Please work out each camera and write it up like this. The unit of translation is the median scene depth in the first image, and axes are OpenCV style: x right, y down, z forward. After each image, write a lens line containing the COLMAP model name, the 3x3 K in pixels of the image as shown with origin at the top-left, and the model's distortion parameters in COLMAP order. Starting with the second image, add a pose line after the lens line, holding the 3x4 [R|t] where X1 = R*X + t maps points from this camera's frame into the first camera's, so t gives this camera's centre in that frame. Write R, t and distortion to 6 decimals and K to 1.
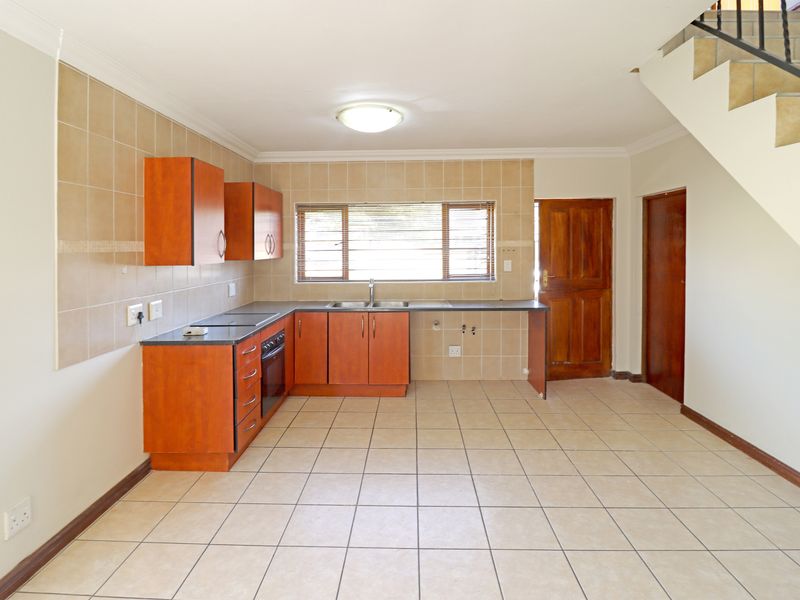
lens RADIAL K [[447.4, 0, 397.2], [0, 447.4, 236.2], [0, 0, 1]] dist [0.017055, -0.004510]
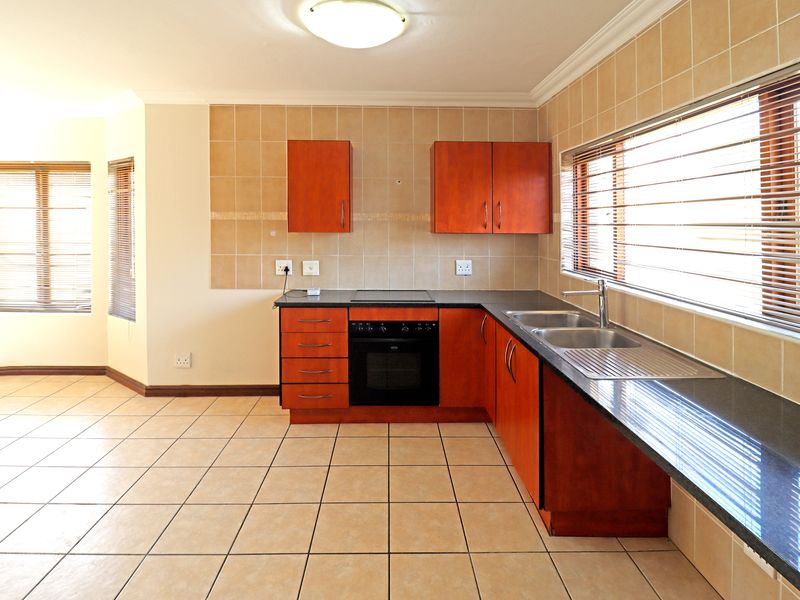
lens RADIAL K [[447.4, 0, 387.2], [0, 447.4, 223.1], [0, 0, 1]] dist [0.017055, -0.004510]
pose [[0.022393, -0.003509, -0.999743, 0.774316], [0.015243, 0.999879, -0.003168, 0.054392], [0.999633, -0.015168, 0.022444, 1.336144]]
